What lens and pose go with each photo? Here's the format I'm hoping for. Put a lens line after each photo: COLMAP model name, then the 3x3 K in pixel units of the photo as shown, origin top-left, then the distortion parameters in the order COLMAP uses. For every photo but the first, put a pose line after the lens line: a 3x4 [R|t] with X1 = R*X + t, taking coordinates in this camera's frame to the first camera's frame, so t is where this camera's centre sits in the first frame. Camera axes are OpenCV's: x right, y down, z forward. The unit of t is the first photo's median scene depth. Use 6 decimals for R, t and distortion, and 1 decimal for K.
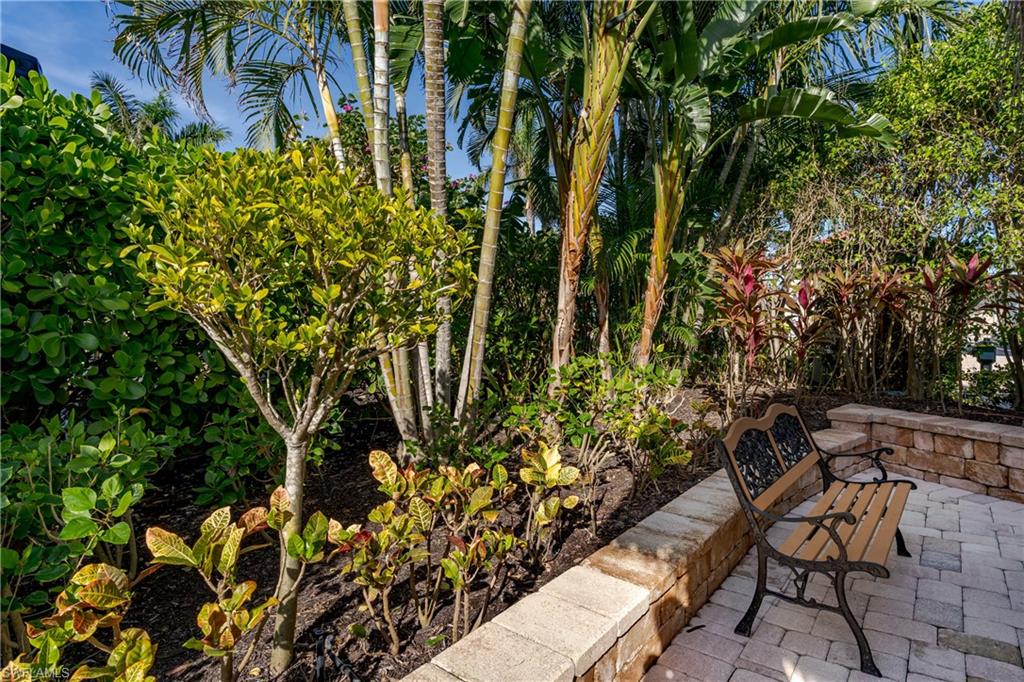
lens RADIAL K [[575.5, 0, 512.9], [0, 575.5, 346.7], [0, 0, 1]] dist [0.003040, 0.000196]
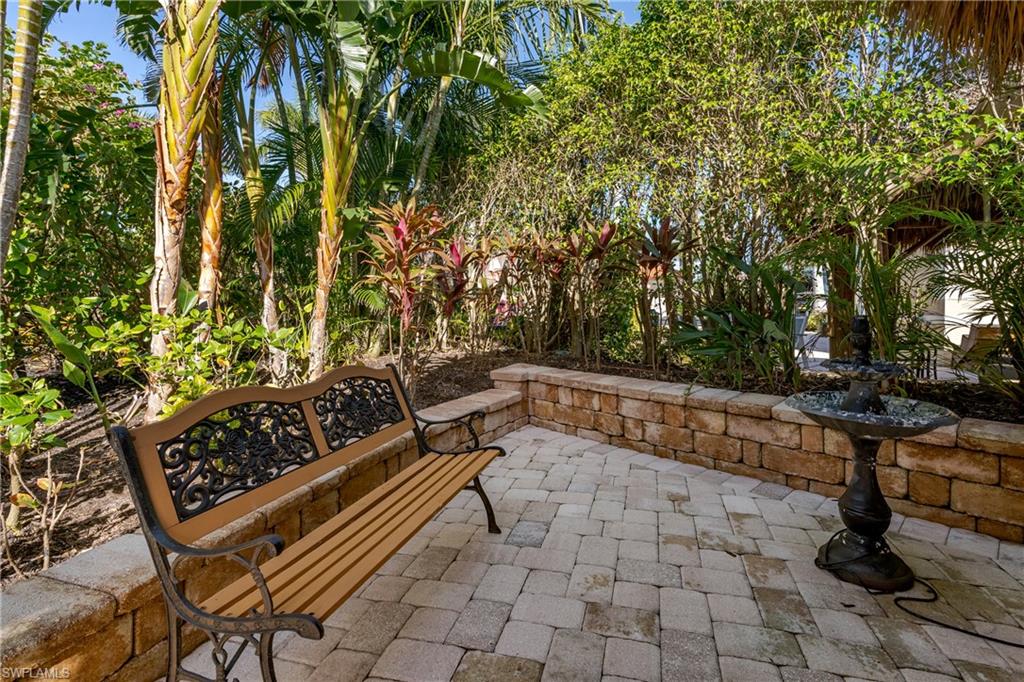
lens RADIAL K [[504.4, 0, 515.3], [0, 504.4, 316.4], [0, 0, 1]] dist [0.017243, -0.000197]
pose [[0.927404, -0.001803, 0.374058, 0.276969], [0.006174, 0.999926, -0.010488, 0.026943], [-0.374011, 0.012036, 0.927346, 0.176376]]
